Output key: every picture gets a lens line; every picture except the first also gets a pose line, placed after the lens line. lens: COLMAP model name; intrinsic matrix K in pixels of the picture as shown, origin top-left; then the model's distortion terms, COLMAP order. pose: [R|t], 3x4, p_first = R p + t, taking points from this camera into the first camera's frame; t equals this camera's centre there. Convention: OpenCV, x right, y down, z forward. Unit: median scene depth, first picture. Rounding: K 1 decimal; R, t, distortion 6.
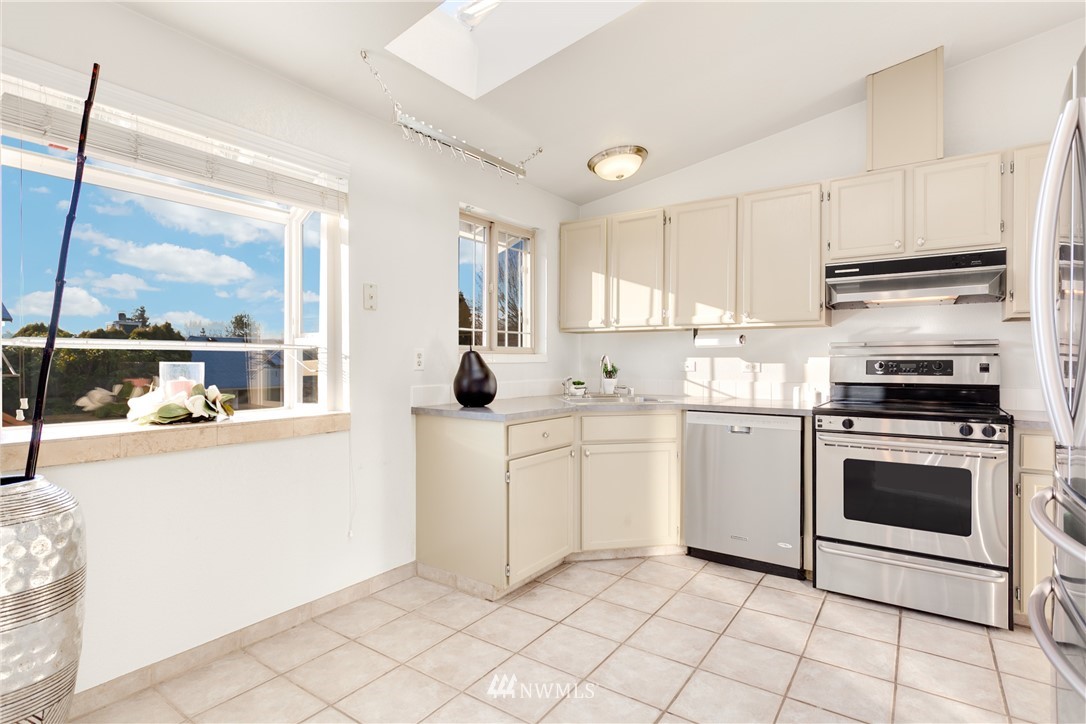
lens RADIAL K [[541.7, 0, 543.0], [0, 541.7, 362.0], [0, 0, 1]] dist [0.000526, 0.000419]
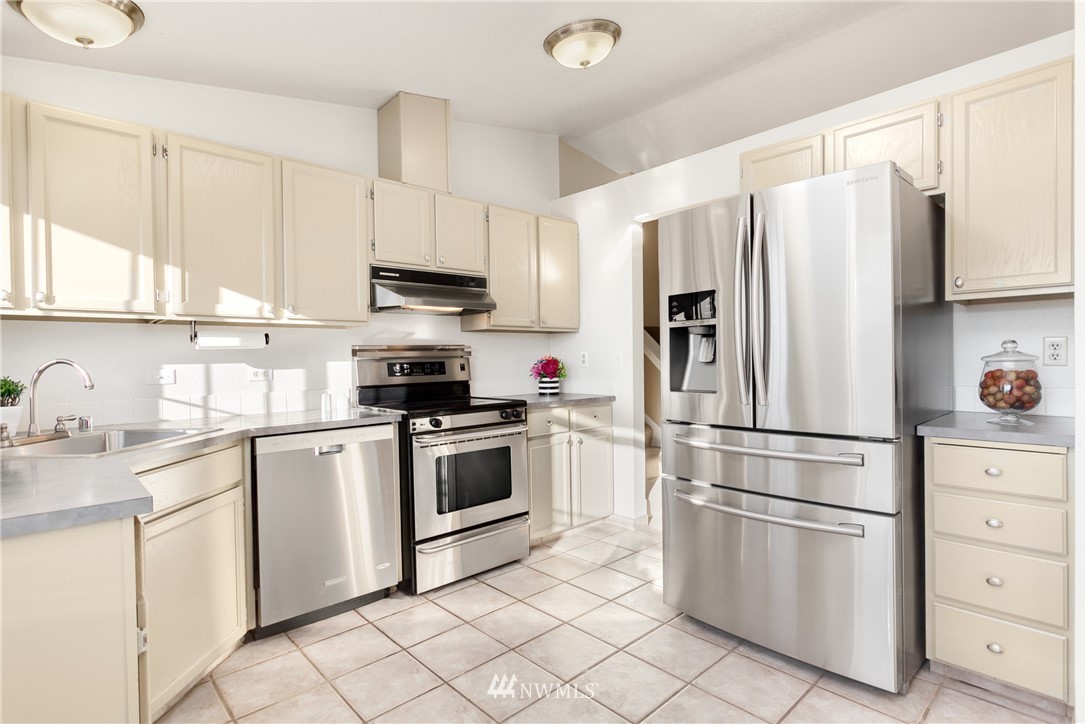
lens RADIAL K [[541.7, 0, 543.0], [0, 541.7, 362.0], [0, 0, 1]] dist [0.000526, 0.000419]
pose [[0.215942, -0.011680, 0.976336, -0.342280], [0.024895, 0.999669, 0.006452, -0.004276], [-0.976089, 0.022913, 0.216162, 0.476914]]
